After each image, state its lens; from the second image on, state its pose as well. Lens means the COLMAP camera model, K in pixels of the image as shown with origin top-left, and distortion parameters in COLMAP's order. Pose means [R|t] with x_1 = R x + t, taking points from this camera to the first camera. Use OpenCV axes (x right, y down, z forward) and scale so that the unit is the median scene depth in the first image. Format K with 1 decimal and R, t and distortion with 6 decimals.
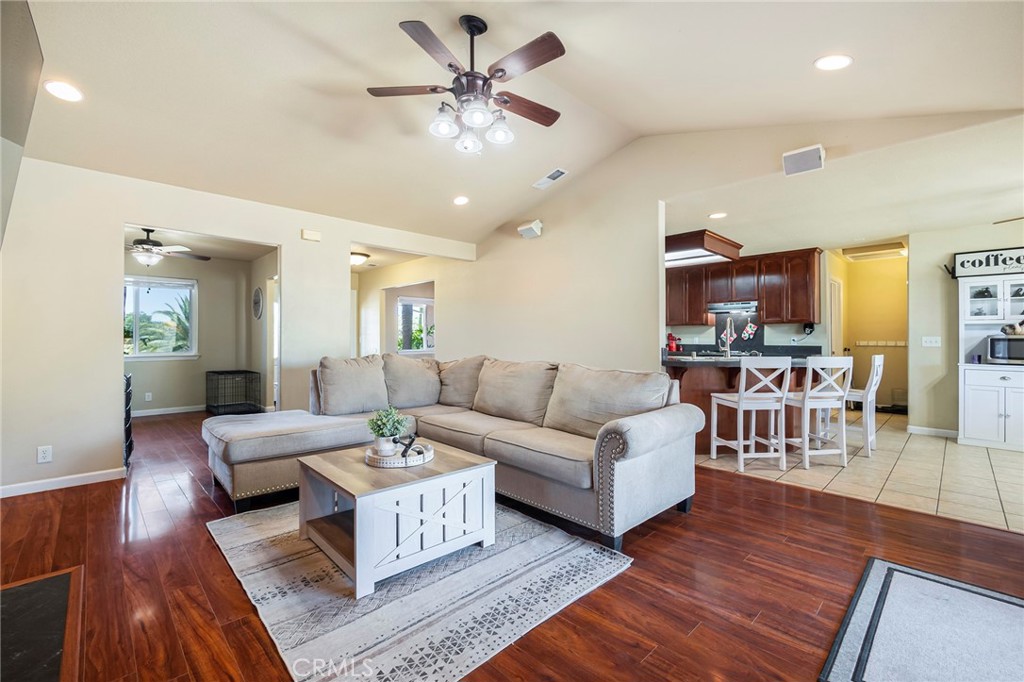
lens RADIAL K [[441.3, 0, 508.2], [0, 441.3, 338.6], [0, 0, 1]] dist [-0.008708, -0.000386]
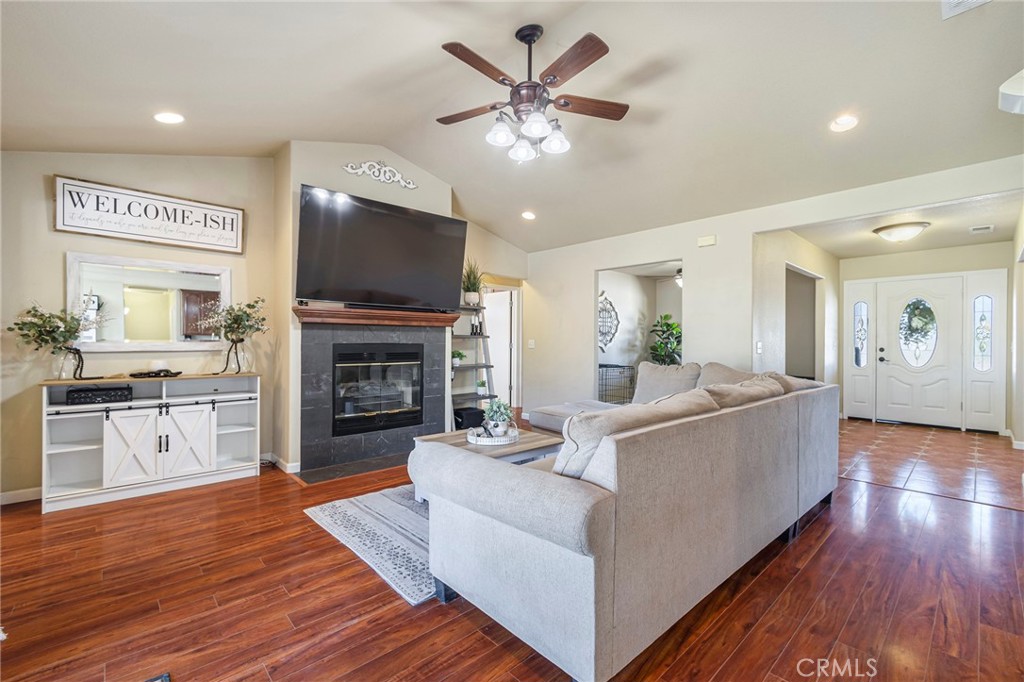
lens RADIAL K [[441.3, 0, 508.2], [0, 441.3, 338.6], [0, 0, 1]] dist [-0.008708, -0.000386]
pose [[-0.024635, -0.005481, -0.999681, 1.168387], [-0.000996, 0.999985, -0.005458, -0.005621], [0.999696, 0.000862, -0.024640, 1.235529]]
